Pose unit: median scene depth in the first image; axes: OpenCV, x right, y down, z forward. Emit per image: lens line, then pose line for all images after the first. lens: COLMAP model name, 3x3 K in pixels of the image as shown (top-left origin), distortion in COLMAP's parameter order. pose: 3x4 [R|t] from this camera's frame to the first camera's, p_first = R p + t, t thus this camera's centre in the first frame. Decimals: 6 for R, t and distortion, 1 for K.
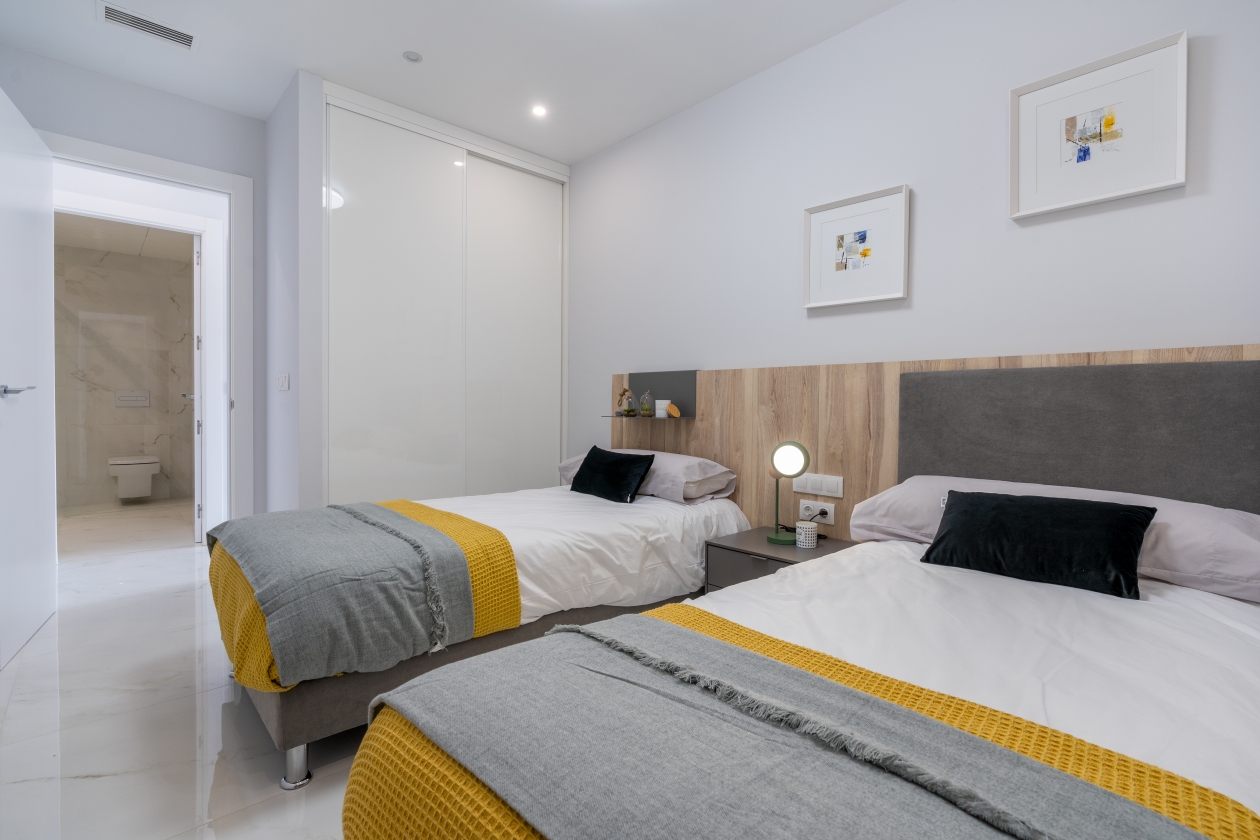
lens RADIAL K [[574.7, 0, 632.1], [0, 574.7, 418.1], [0, 0, 1]] dist [-0.013637, 0.004618]
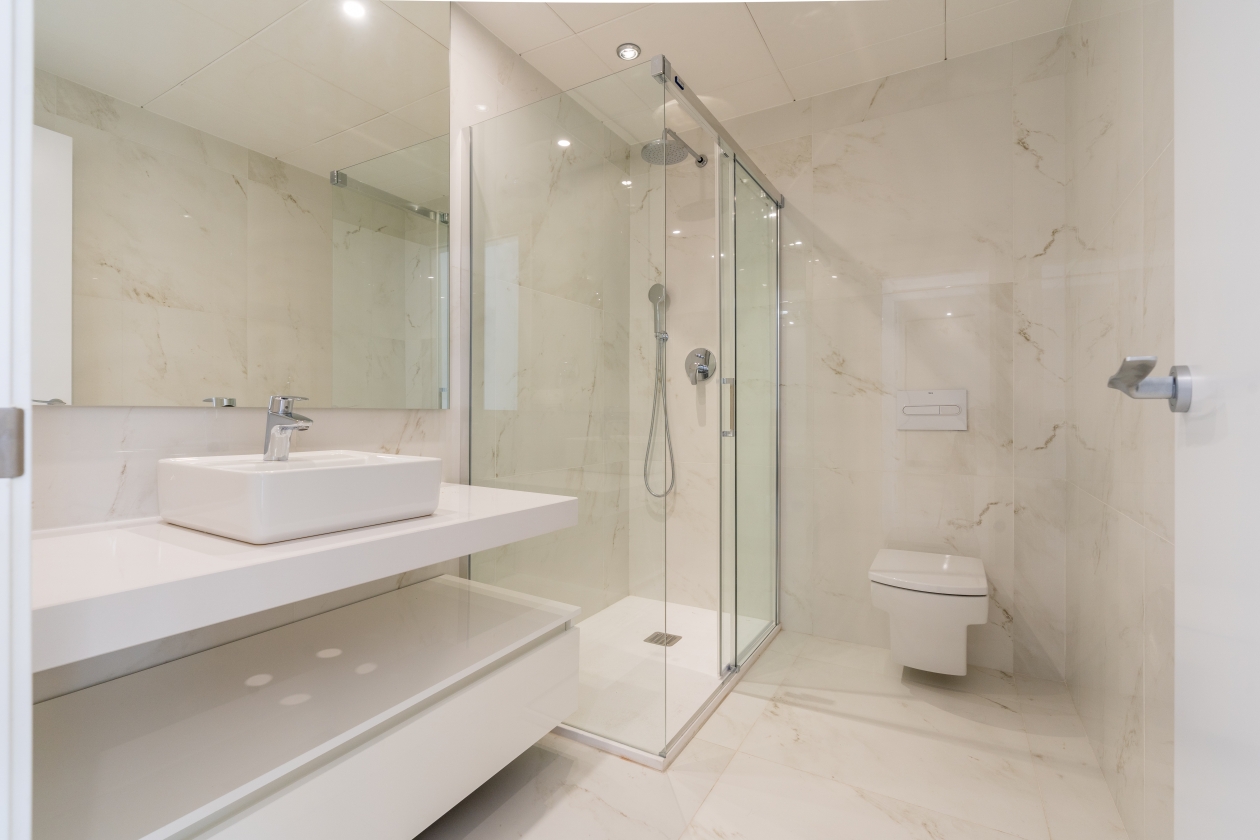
lens RADIAL K [[574.7, 0, 631.1], [0, 574.7, 417.2], [0, 0, 1]] dist [-0.013637, 0.004618]
pose [[0.292905, -0.005493, -0.956126, -0.533193], [-0.008022, 0.999934, -0.008202, -0.023605], [0.956108, 0.010072, 0.292842, 0.658375]]
